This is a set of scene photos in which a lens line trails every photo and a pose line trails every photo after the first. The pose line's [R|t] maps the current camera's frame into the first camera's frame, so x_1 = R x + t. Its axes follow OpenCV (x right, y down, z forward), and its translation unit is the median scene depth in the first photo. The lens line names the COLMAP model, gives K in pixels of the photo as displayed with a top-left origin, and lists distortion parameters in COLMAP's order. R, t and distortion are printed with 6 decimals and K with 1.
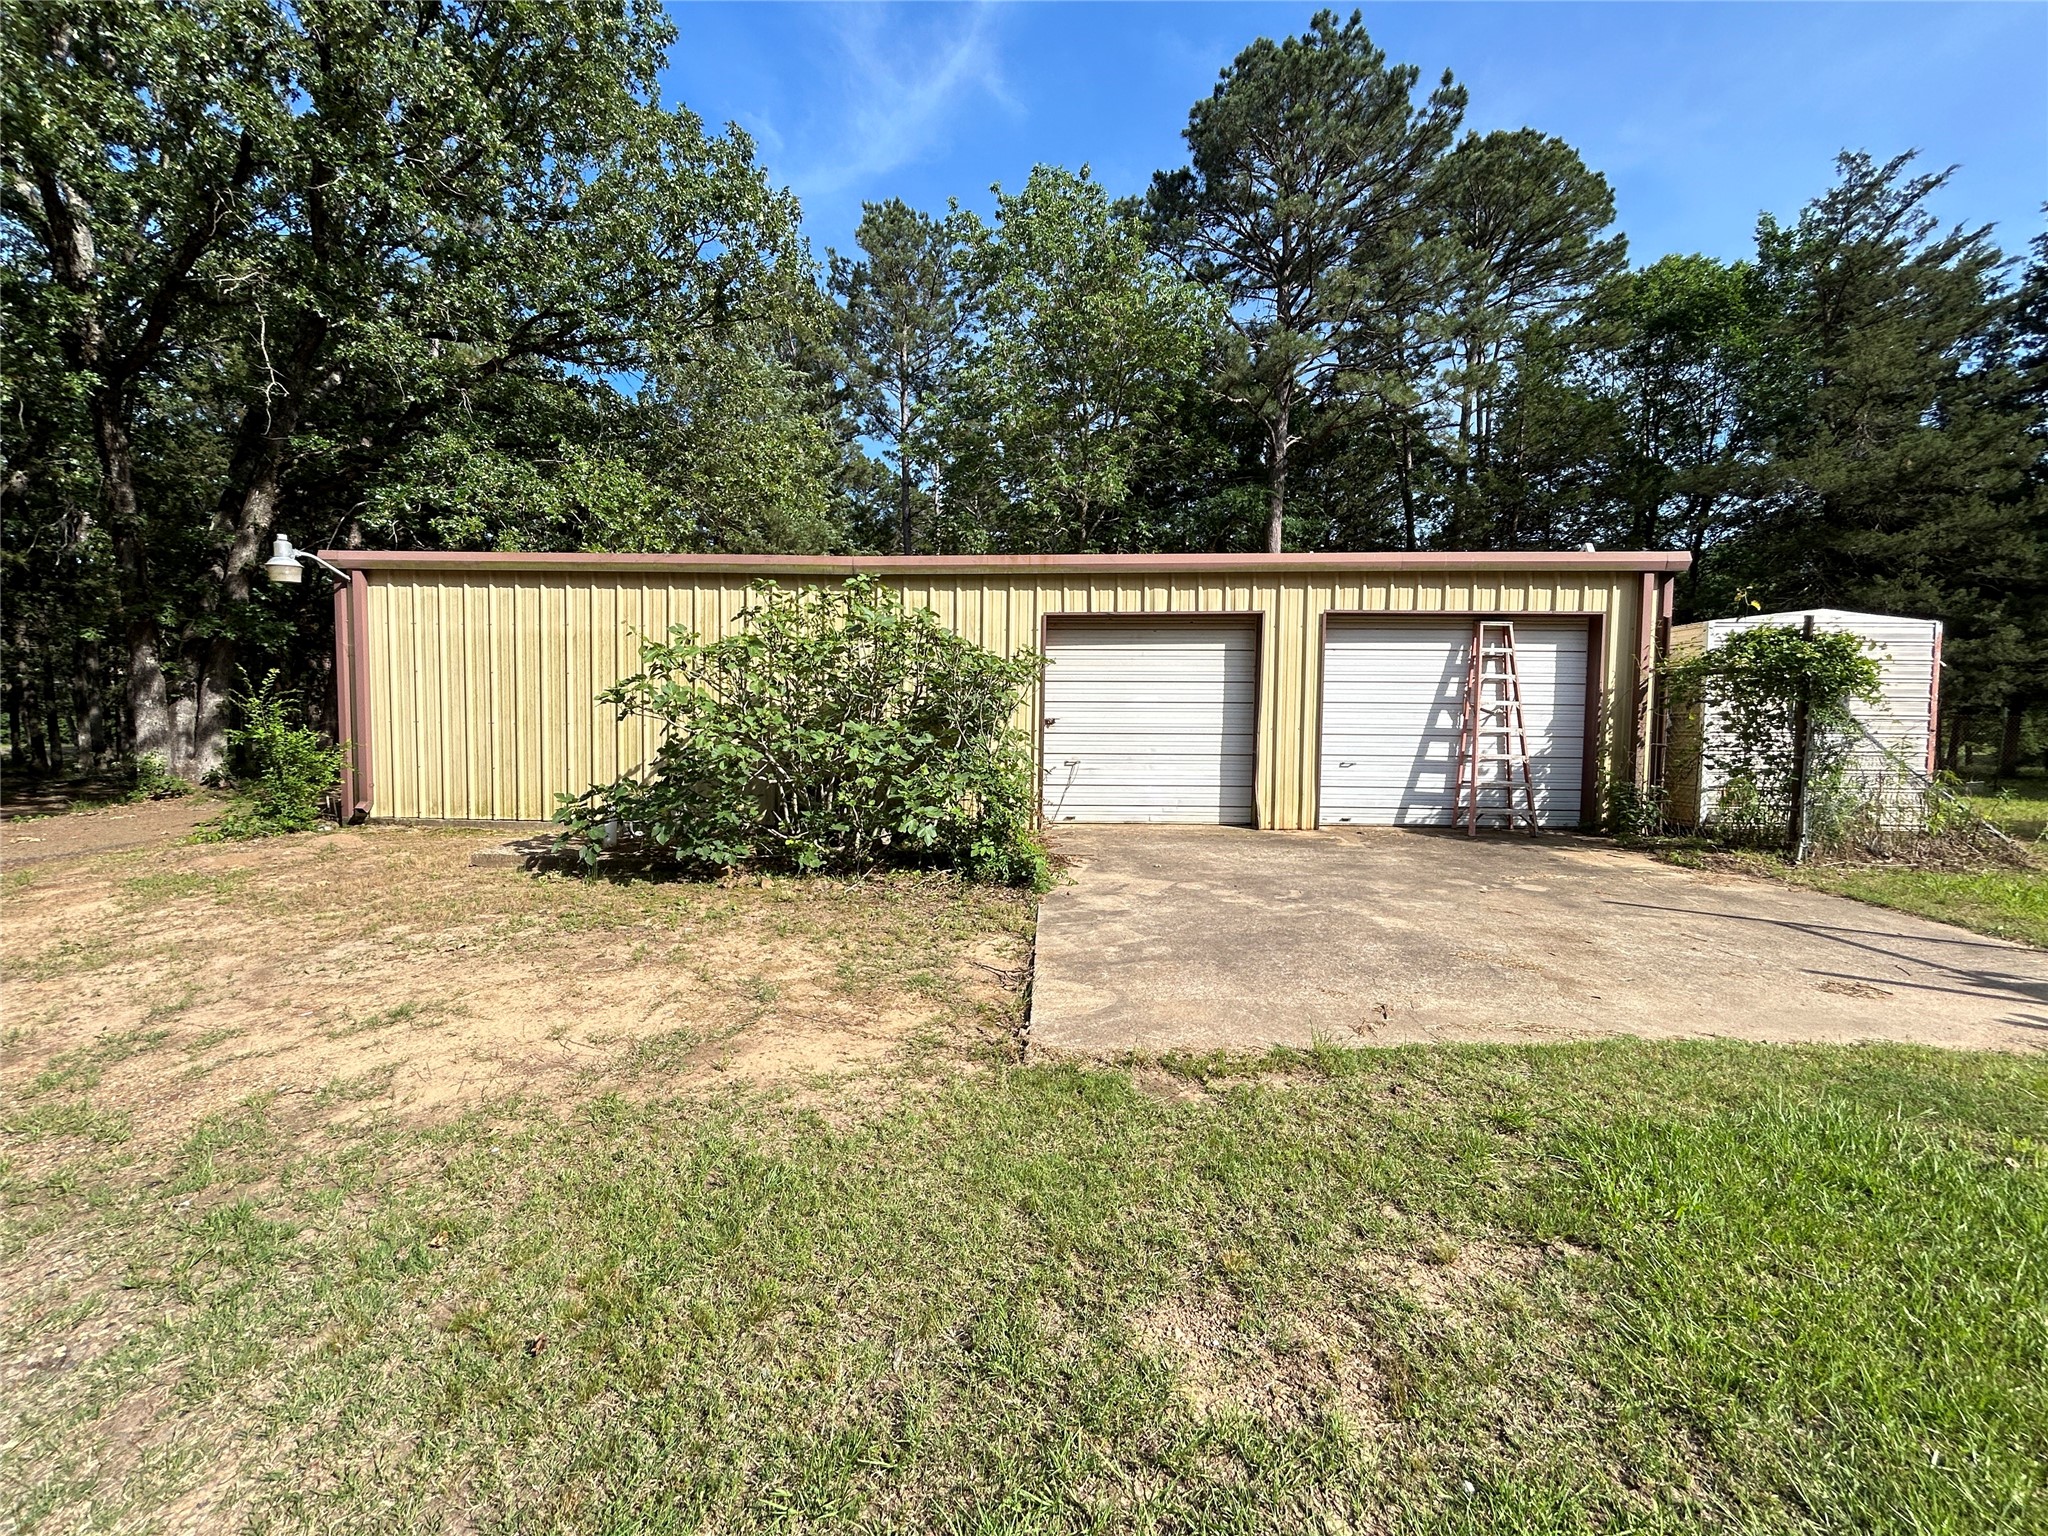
lens RADIAL K [[833.1, 0, 1031.3], [0, 833.1, 765.2], [0, 0, 1]] dist [-0.002880, -0.000198]
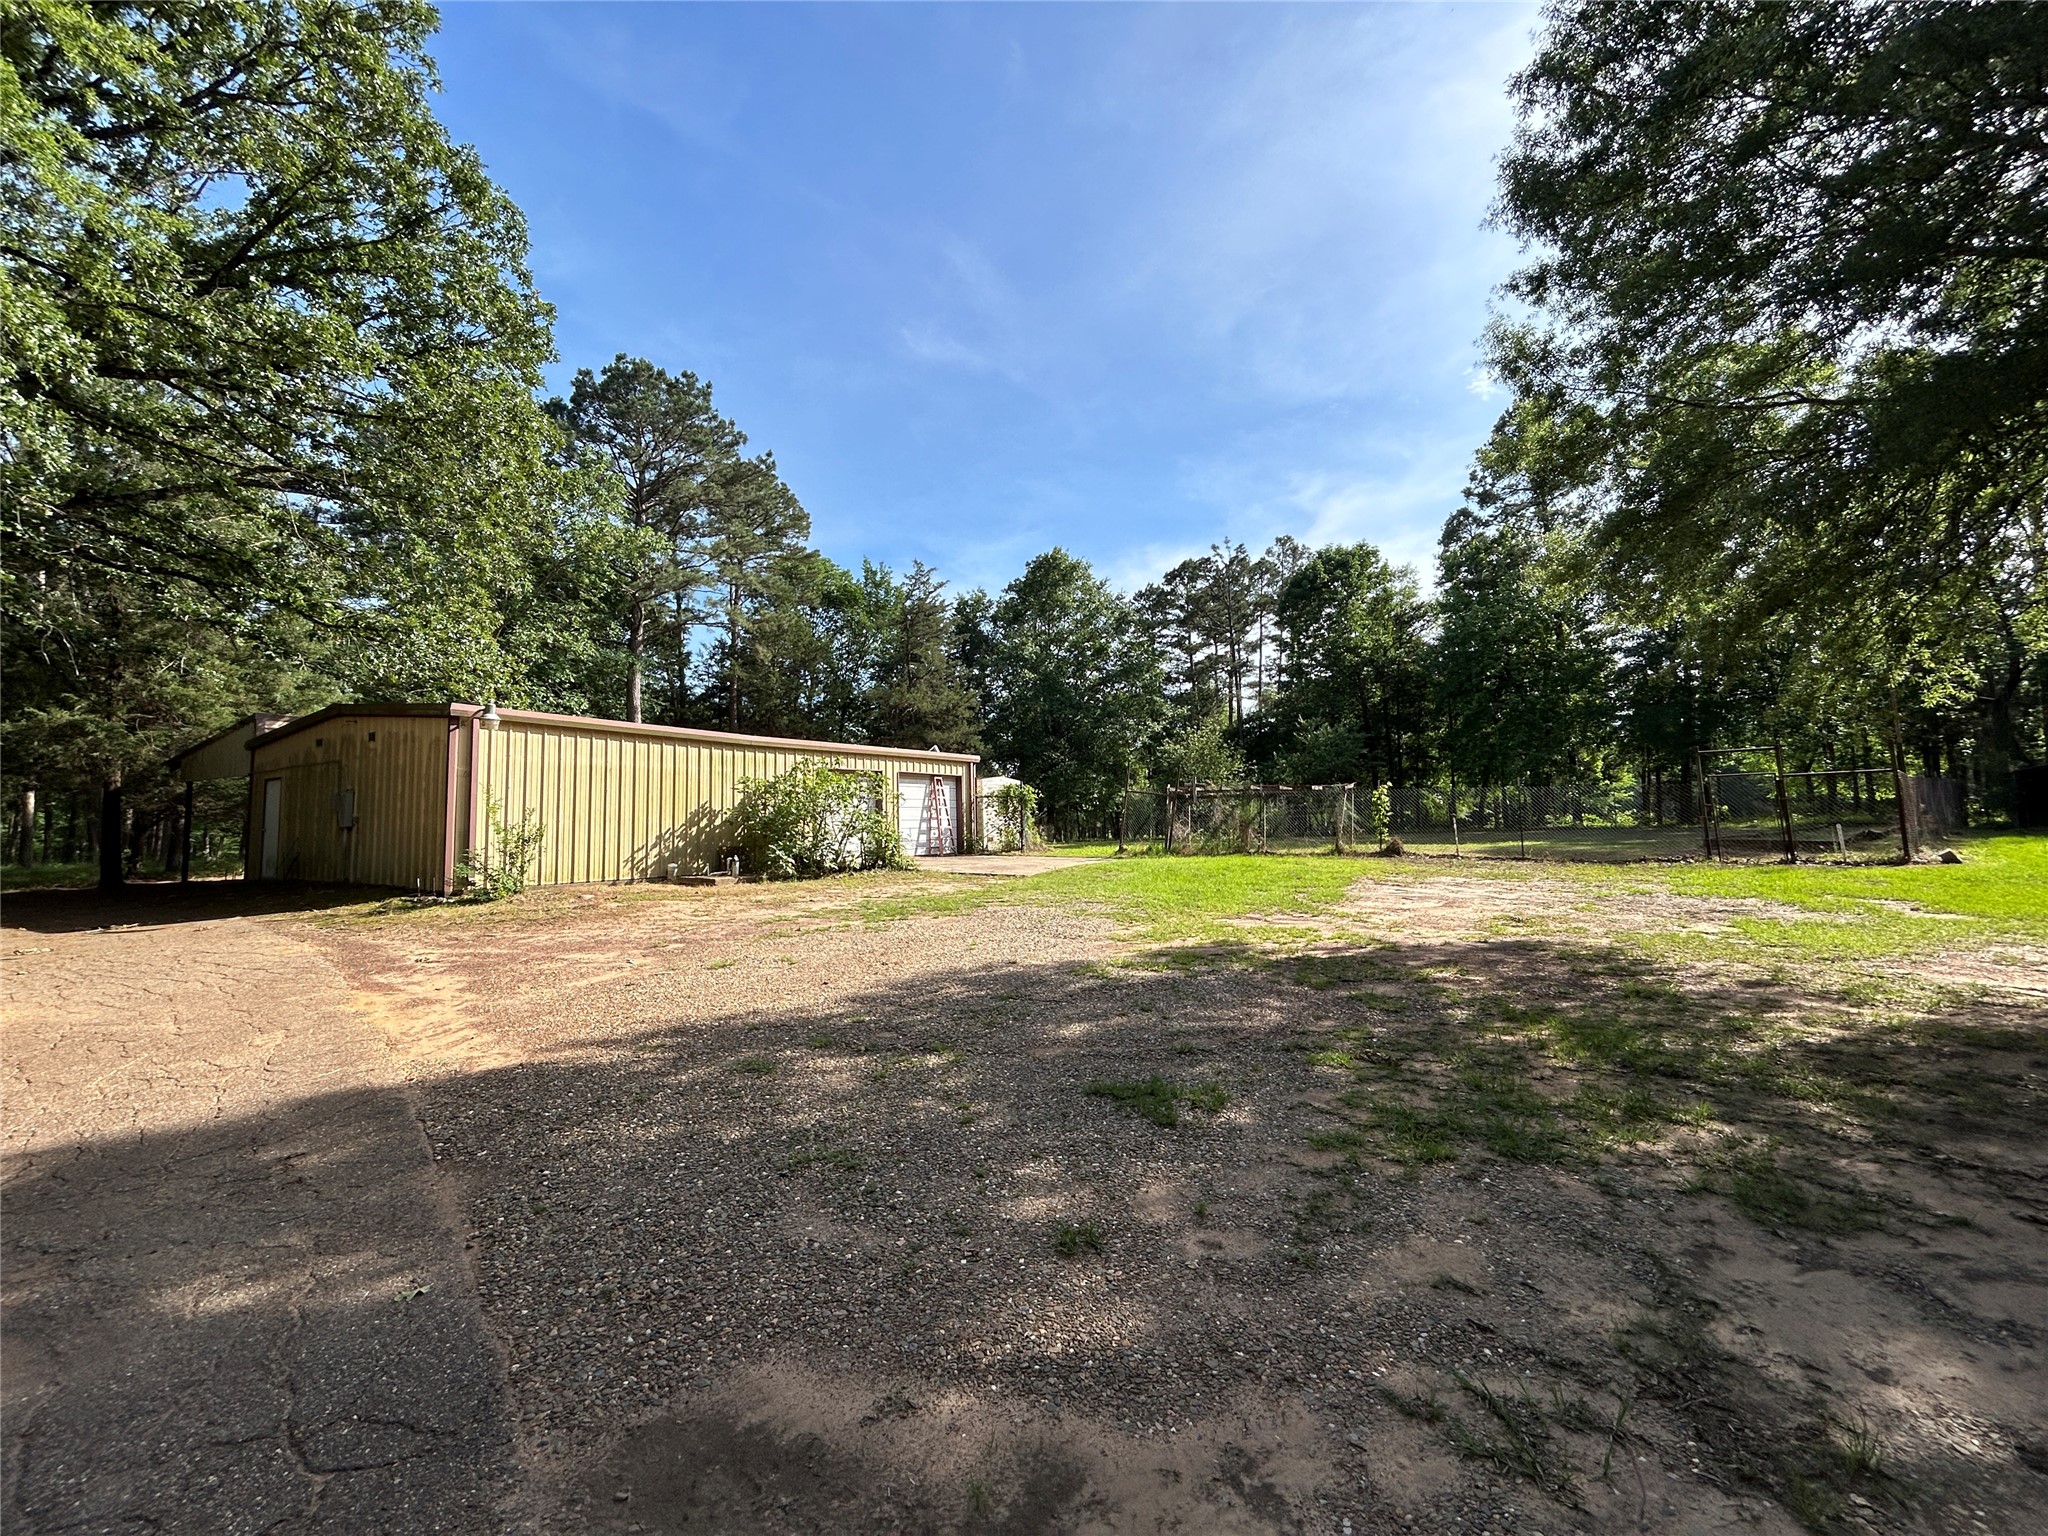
lens RADIAL K [[833.1, 0, 1019.7], [0, 833.1, 764.6], [0, 0, 1]] dist [-0.002880, -0.000198]
pose [[0.489351, 0.041112, 0.871117, -1.653166], [0.075007, 0.993203, -0.089009, 0.046429], [-0.868855, 0.108896, 0.482941, -0.534708]]
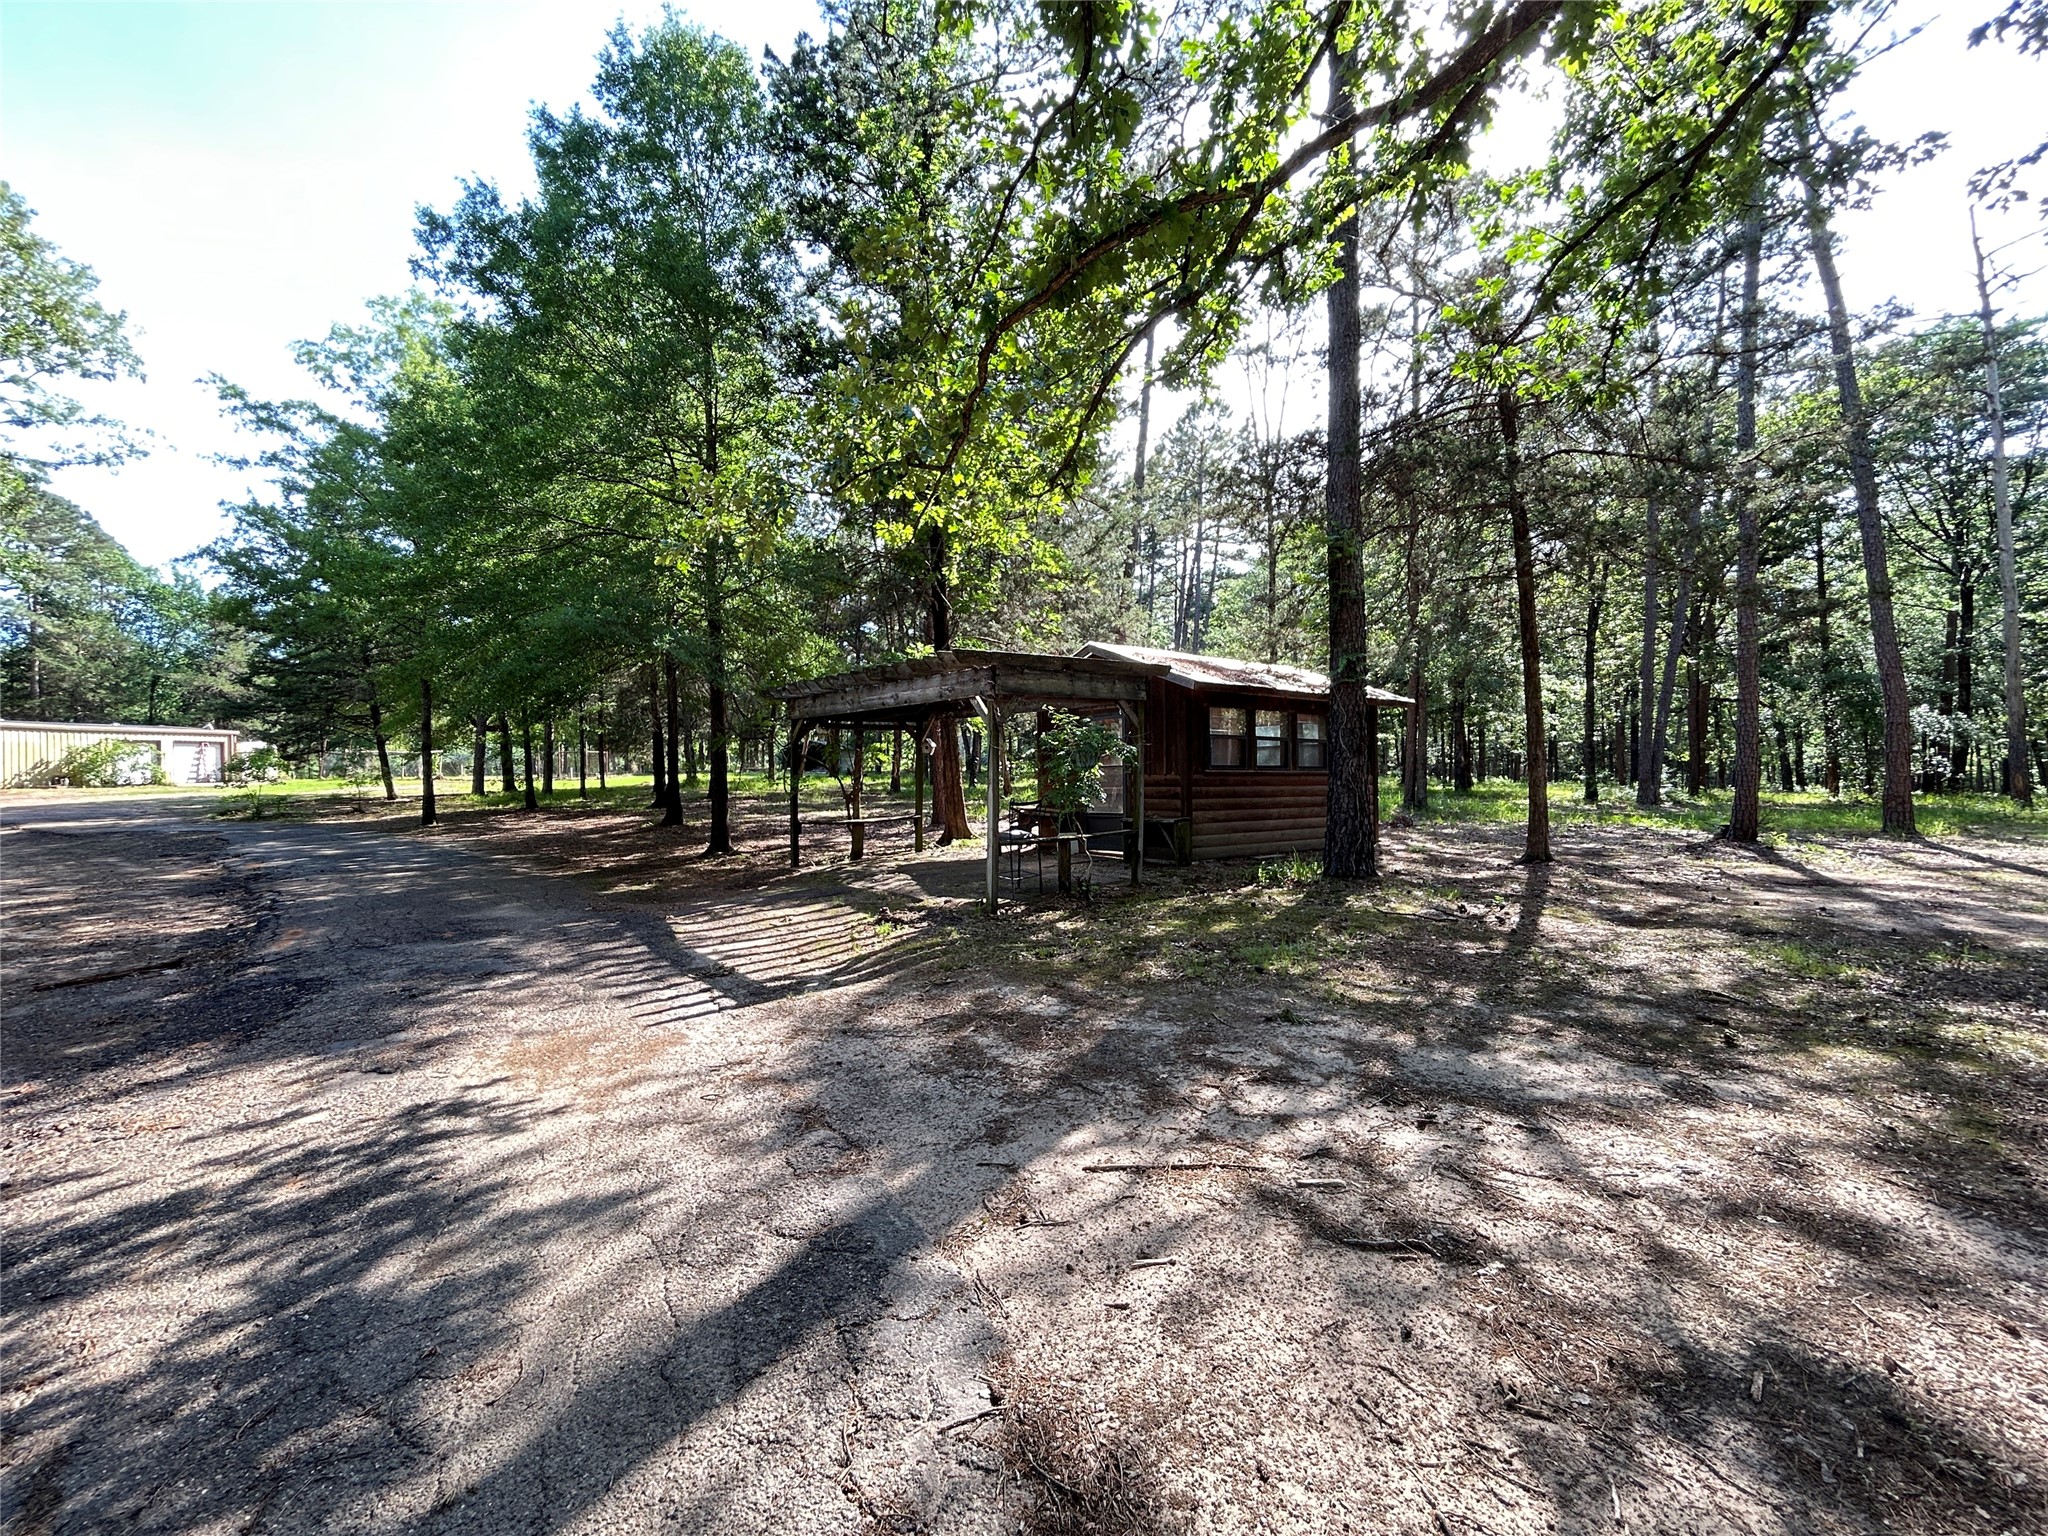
lens RADIAL K [[833.1, 0, 1022.9], [0, 833.1, 769.4], [0, 0, 1]] dist [-0.002880, -0.000198]
pose [[-0.065044, -0.013354, 0.997793, -4.973485], [0.059310, 0.998091, 0.017224, 0.209401], [-0.996118, 0.060300, -0.064128, -3.765681]]
